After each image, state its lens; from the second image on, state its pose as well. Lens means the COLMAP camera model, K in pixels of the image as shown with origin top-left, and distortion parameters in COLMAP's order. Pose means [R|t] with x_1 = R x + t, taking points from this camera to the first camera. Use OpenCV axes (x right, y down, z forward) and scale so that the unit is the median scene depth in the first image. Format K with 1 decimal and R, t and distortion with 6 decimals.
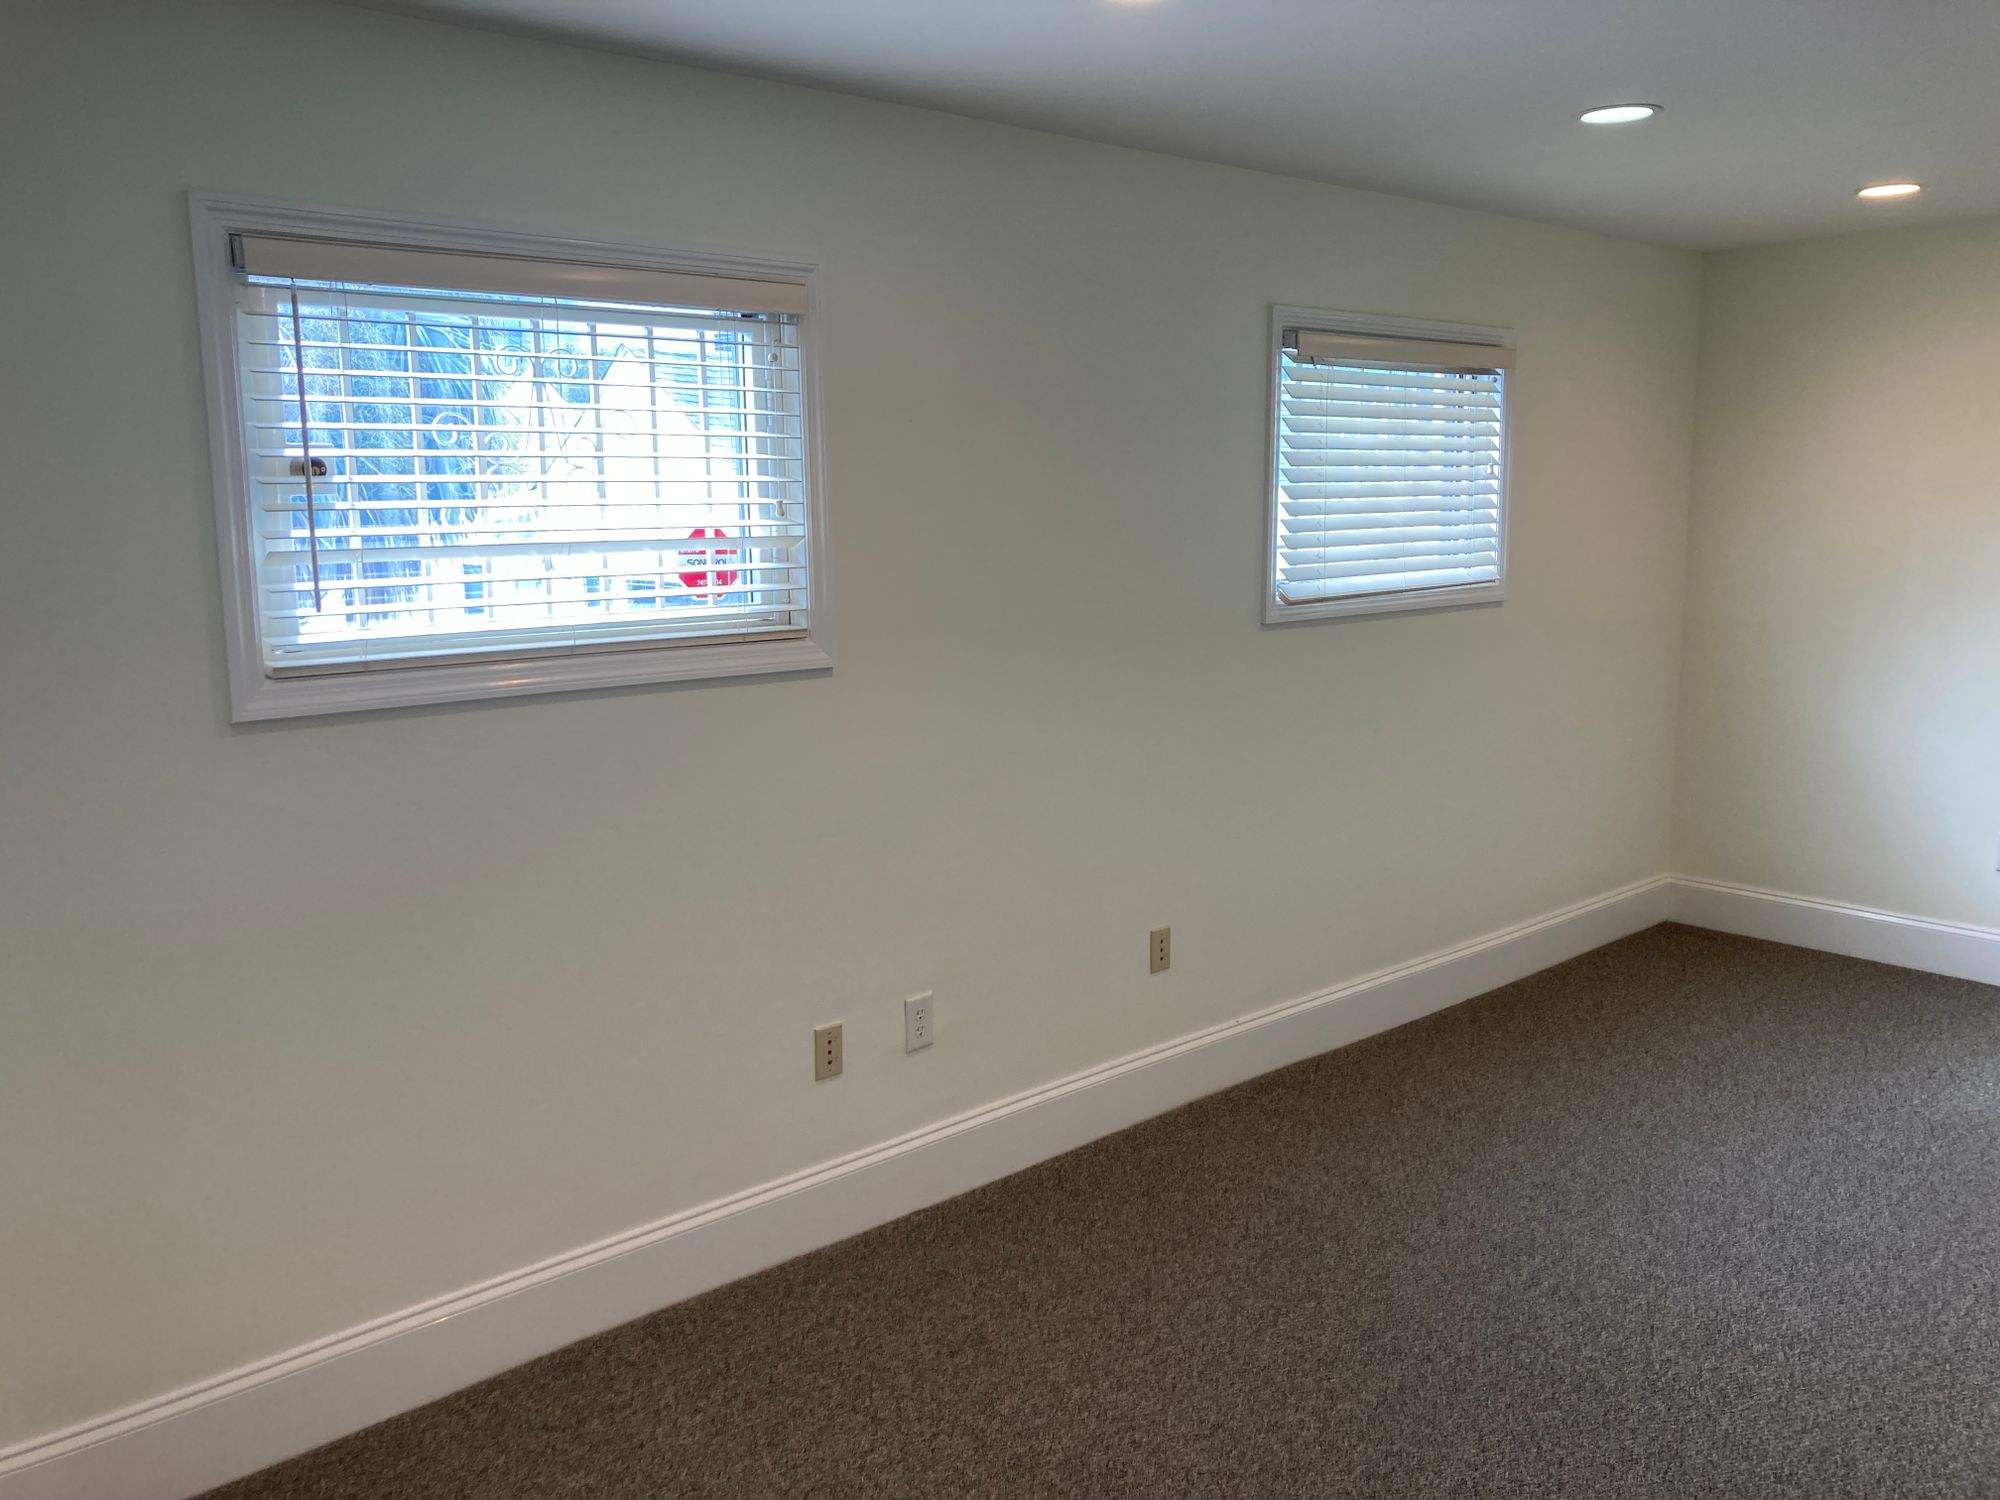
lens RADIAL K [[1656.8, 0, 1012.2], [0, 1656.8, 716.5], [0, 0, 1]] dist [0.053079, -0.059795]
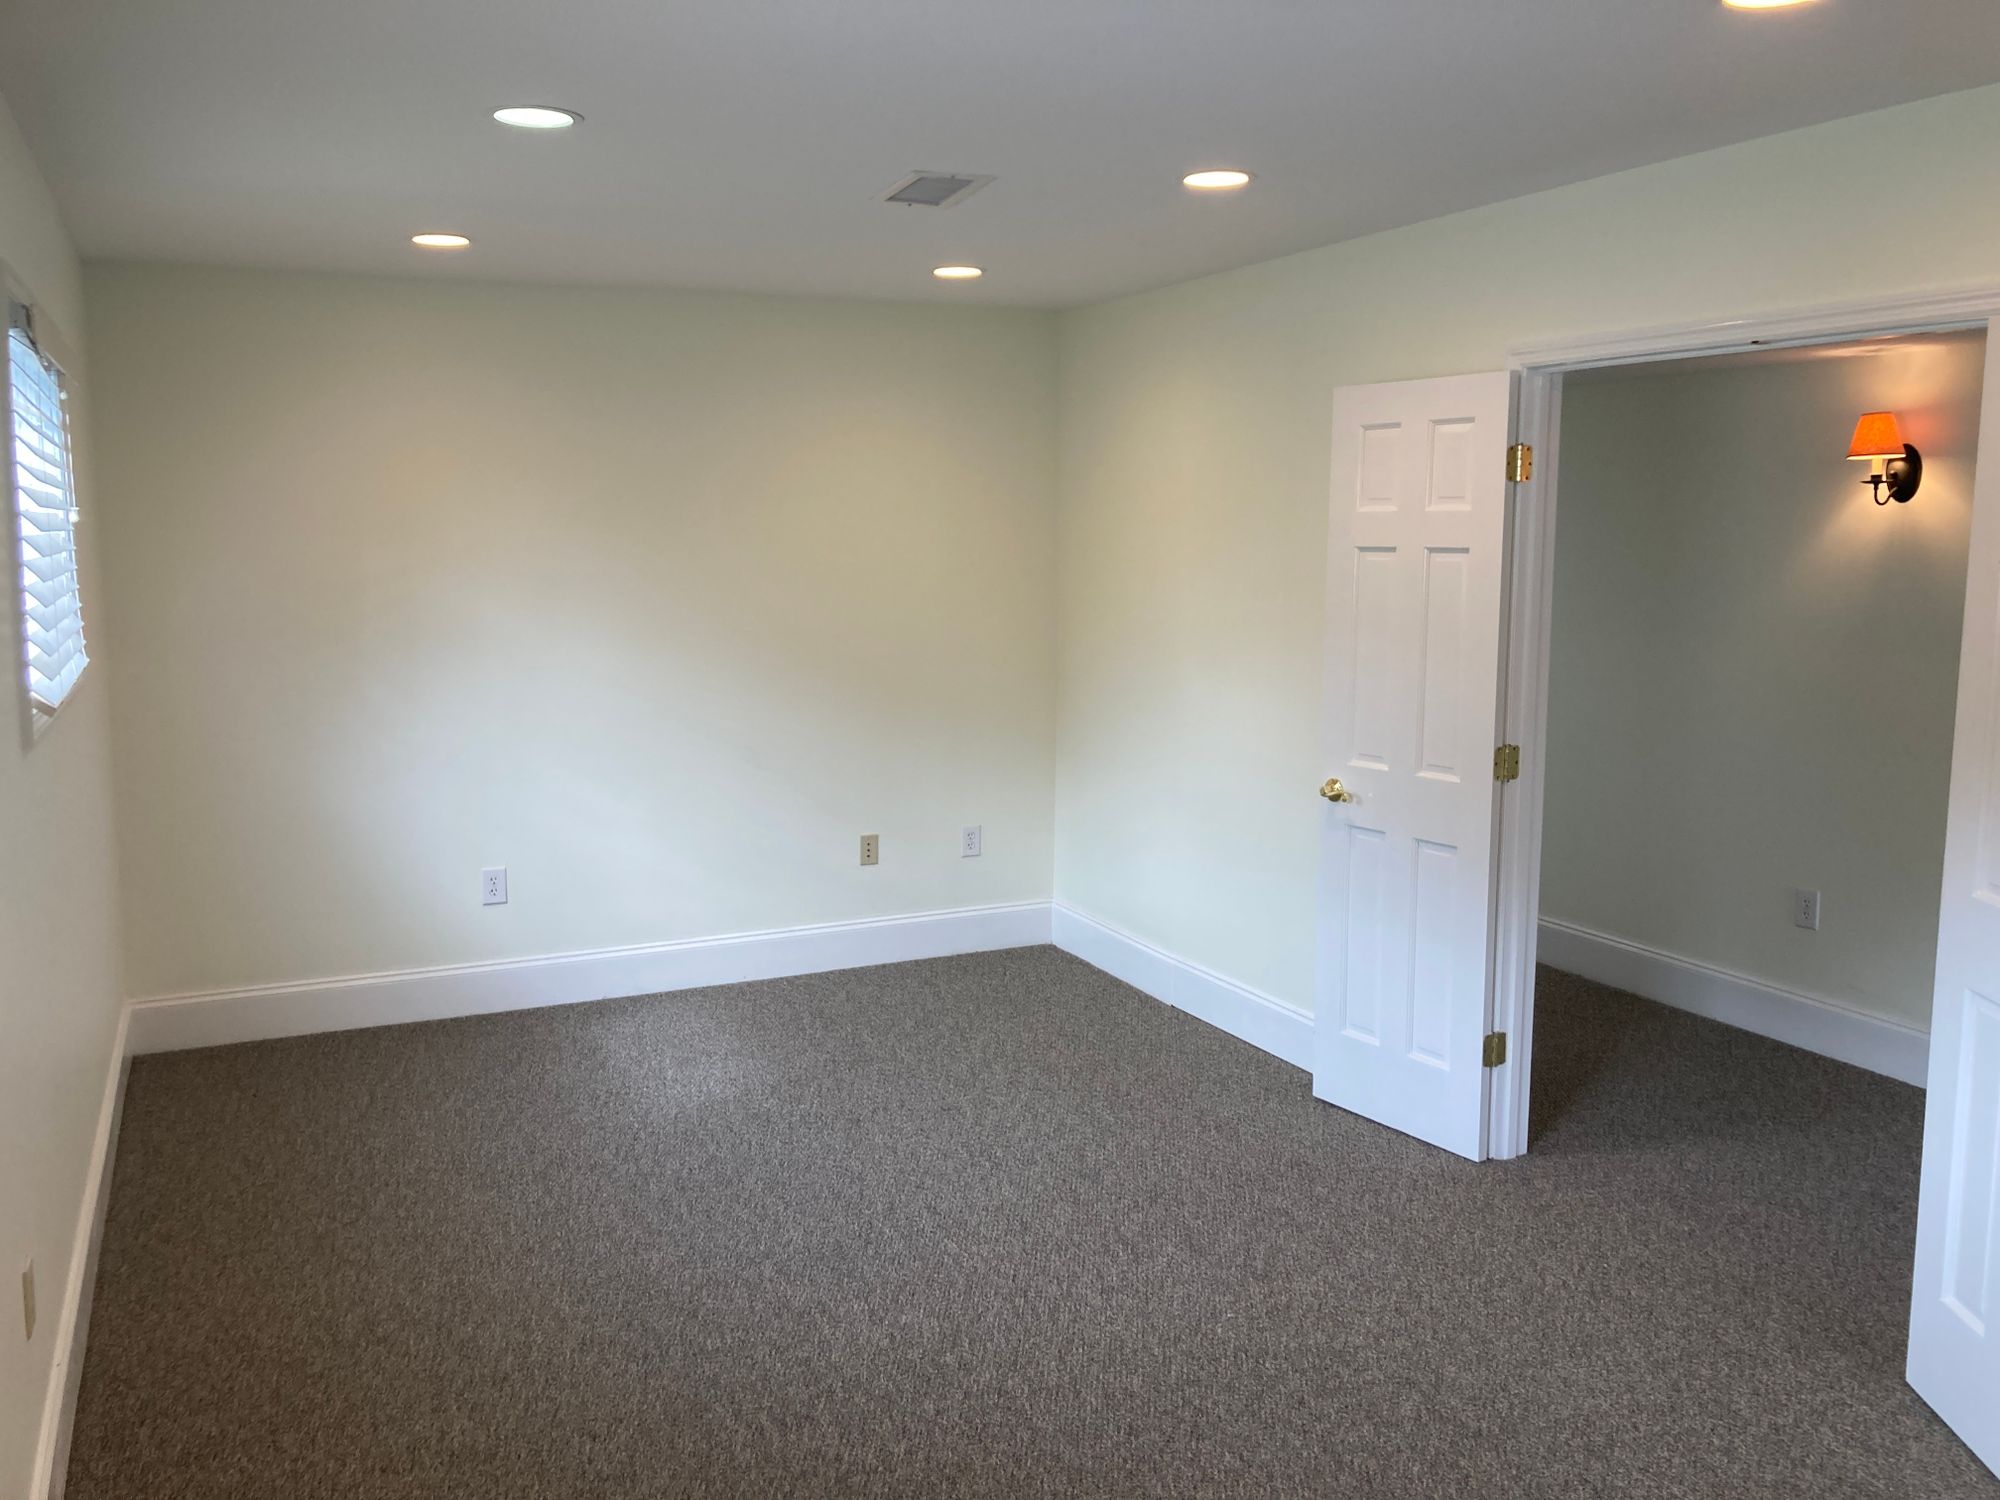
lens RADIAL K [[1656.8, 0, 1012.2], [0, 1656.8, 716.5], [0, 0, 1]] dist [0.053079, -0.059795]
pose [[0.301375, -0.102899, 0.947937, -0.356004], [0.130715, 0.989232, 0.065824, -0.061354], [-0.944503, 0.104072, 0.311580, 0.435881]]
